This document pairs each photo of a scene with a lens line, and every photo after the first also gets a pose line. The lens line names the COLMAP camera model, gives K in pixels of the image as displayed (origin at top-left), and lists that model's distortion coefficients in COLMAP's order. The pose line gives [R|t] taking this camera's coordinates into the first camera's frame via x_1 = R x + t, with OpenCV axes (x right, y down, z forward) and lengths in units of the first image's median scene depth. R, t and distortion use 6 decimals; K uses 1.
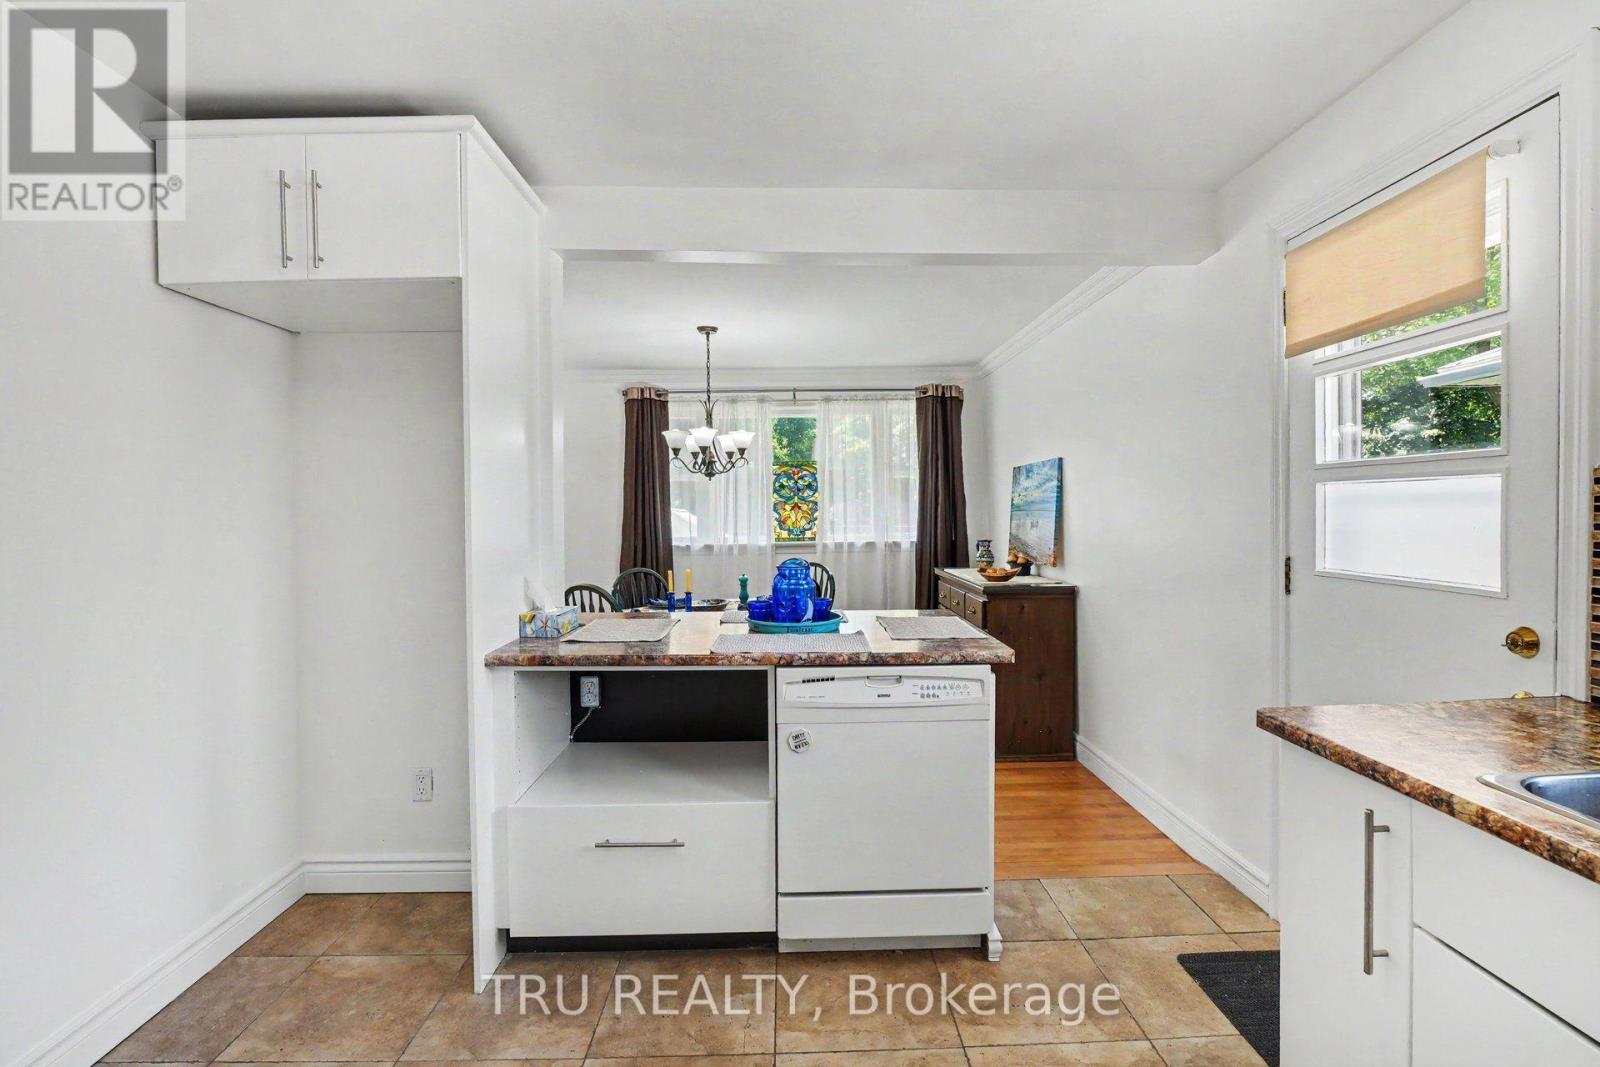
lens RADIAL K [[786.4, 0, 805.7], [0, 786.4, 530.5], [0, 0, 1]] dist [-0.033803, 0.011522]
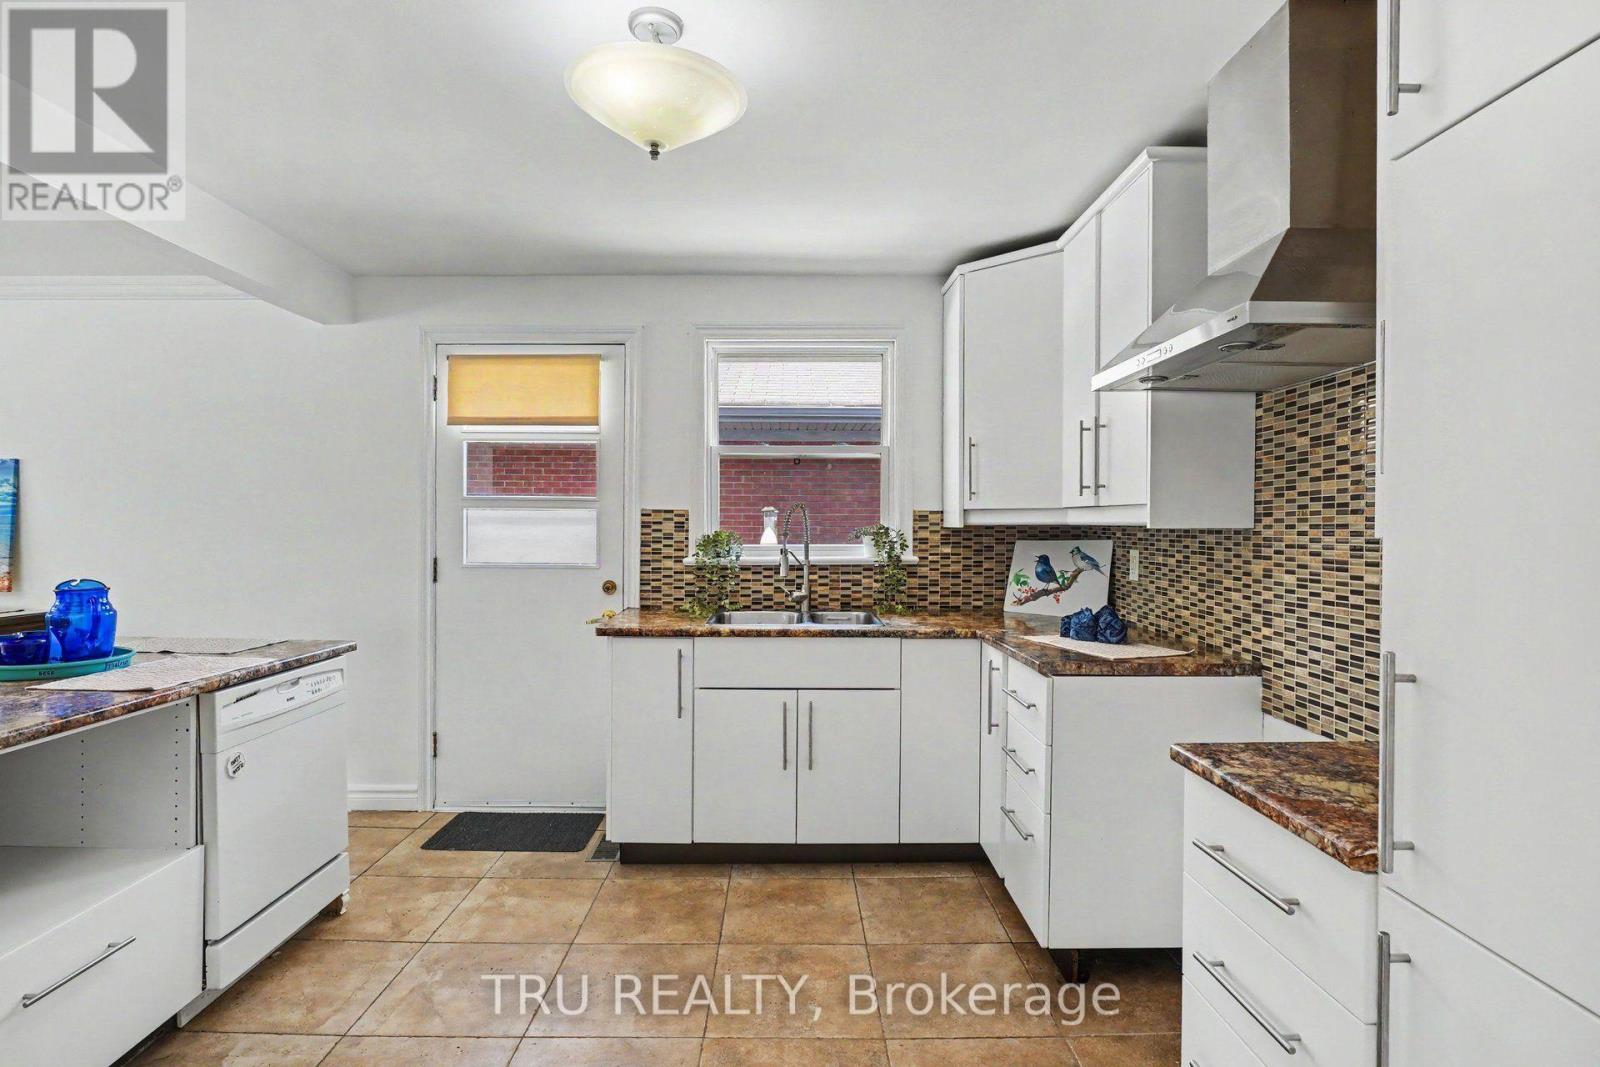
lens RADIAL K [[786.4, 0, 805.7], [0, 786.4, 530.5], [0, 0, 1]] dist [-0.033803, 0.011522]
pose [[0.010945, 0.005907, 0.999923, -0.923275], [0.018274, 0.999814, -0.006107, 0.004934], [-0.999773, 0.018340, 0.010835, 0.298508]]
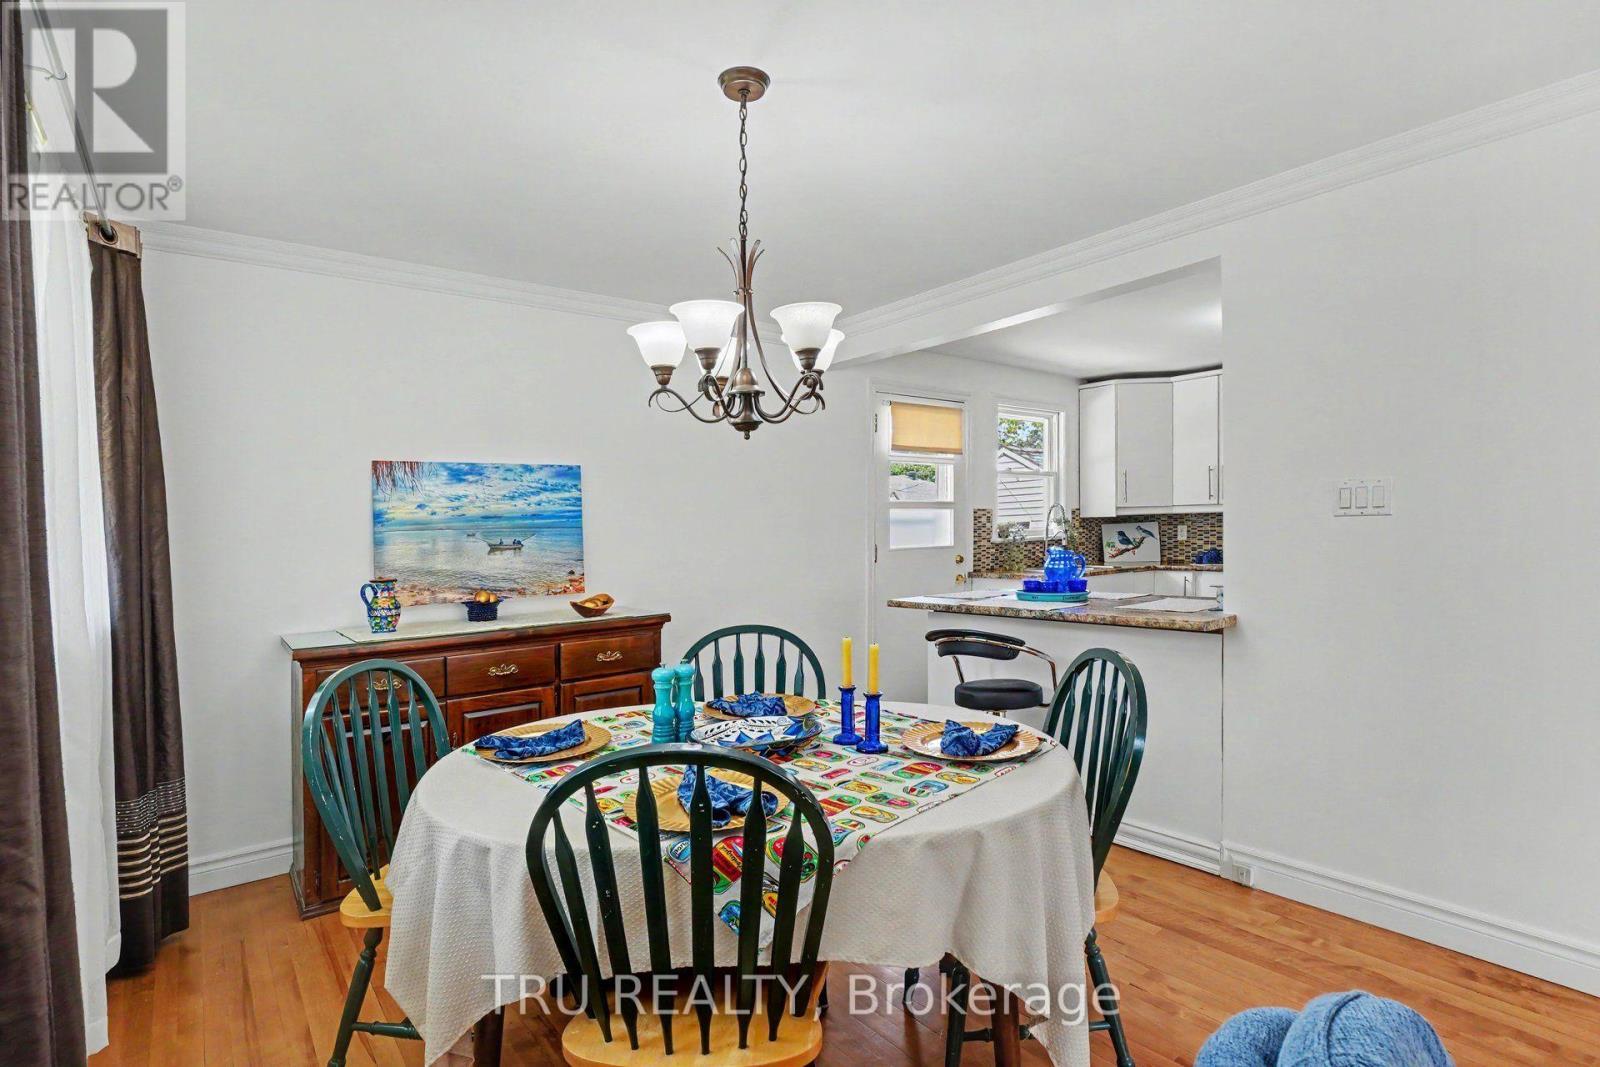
lens RADIAL K [[786.4, 0, 805.7], [0, 786.4, 530.5], [0, 0, 1]] dist [-0.033803, 0.011522]
pose [[-0.597006, 0.021992, 0.801936, -1.021026], [0.047792, 0.998824, 0.008188, -0.030047], [-0.800812, 0.043214, -0.597354, 2.562228]]
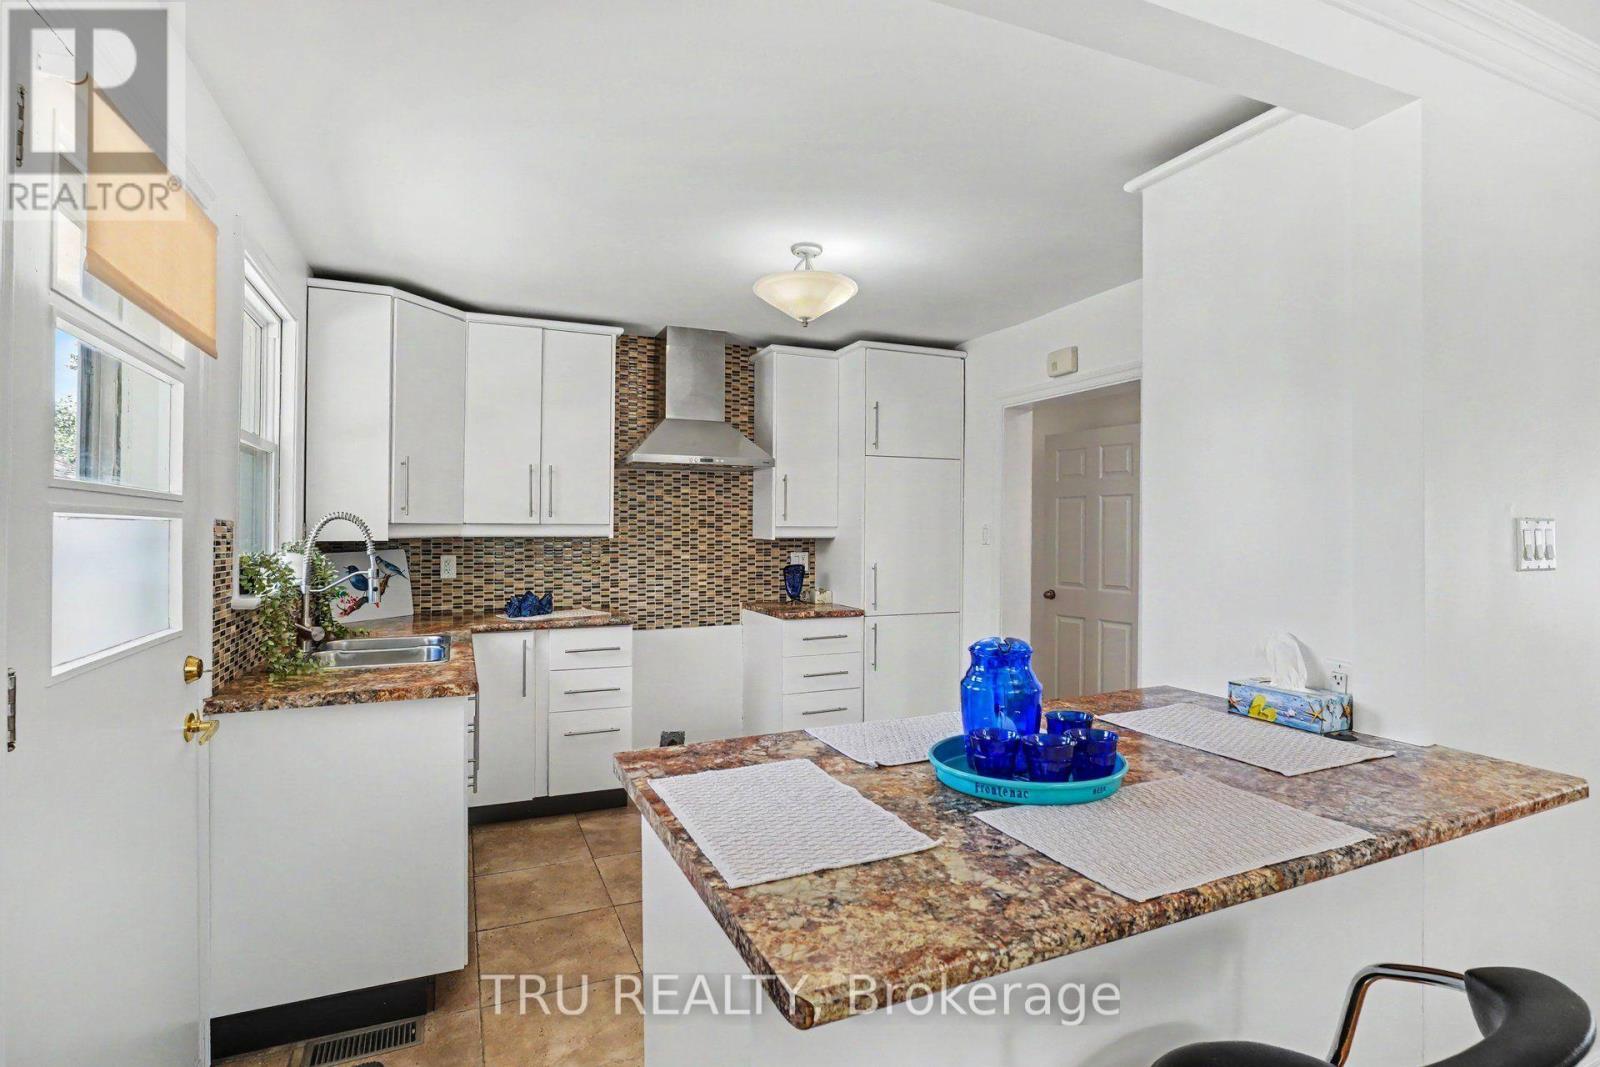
lens RADIAL K [[786.4, 0, 805.7], [0, 786.4, 530.5], [0, 0, 1]] dist [-0.033803, 0.011522]
pose [[-0.926213, 0.014873, -0.376707, 0.368179], [0.002745, 0.999461, 0.032711, -0.073689], [0.376991, 0.029263, -0.925755, 1.729943]]
